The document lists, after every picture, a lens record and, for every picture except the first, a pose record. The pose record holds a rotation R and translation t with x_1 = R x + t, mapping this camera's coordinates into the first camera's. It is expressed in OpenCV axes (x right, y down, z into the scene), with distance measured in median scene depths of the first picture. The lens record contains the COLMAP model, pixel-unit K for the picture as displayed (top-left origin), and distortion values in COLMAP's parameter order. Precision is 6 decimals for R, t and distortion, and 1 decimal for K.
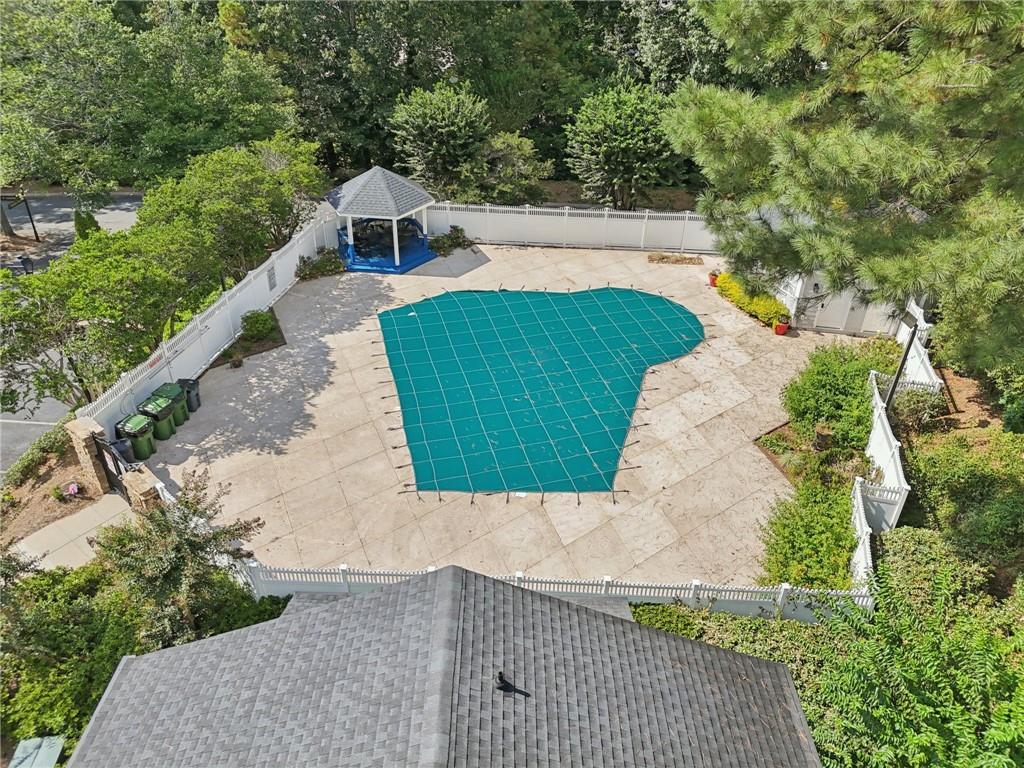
lens RADIAL K [[743.2, 0, 512.0], [0, 743.2, 384.0], [0, 0, 1]] dist [0.063260, -0.001127]
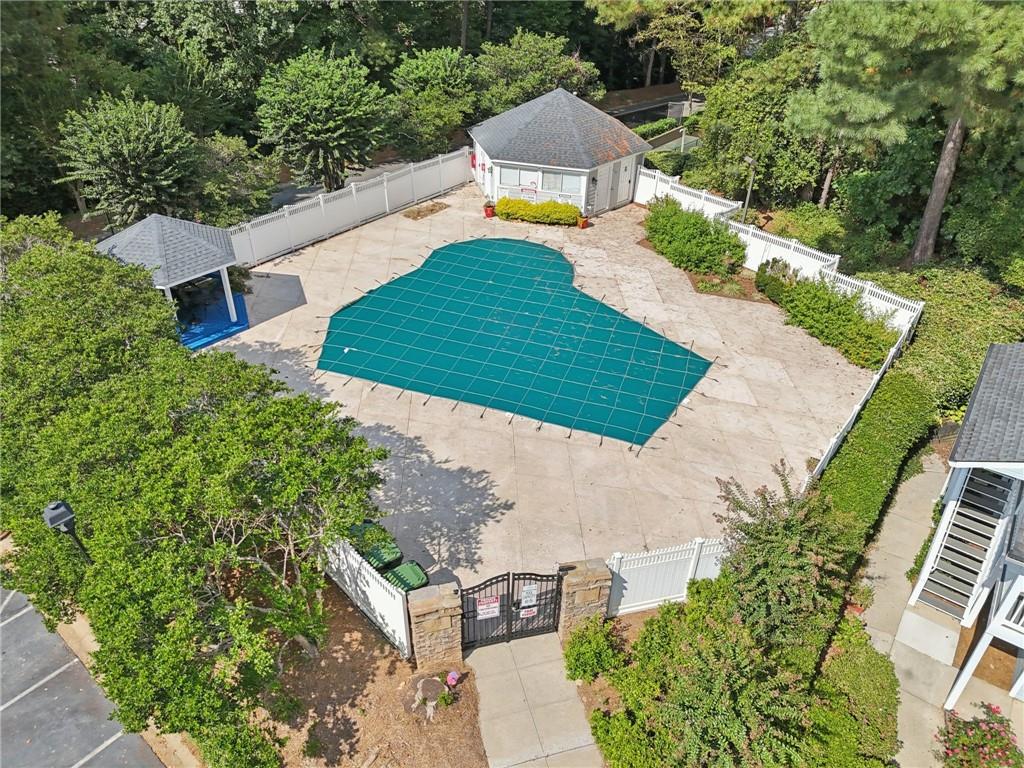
lens RADIAL K [[743.2, 0, 512.0], [0, 743.2, 384.0], [0, 0, 1]] dist [0.063260, -0.001127]
pose [[0.573797, -0.472200, 0.669167, -0.631929], [0.438417, 0.867226, 0.236029, -0.183385], [-0.691772, 0.157941, 0.704632, 0.280068]]
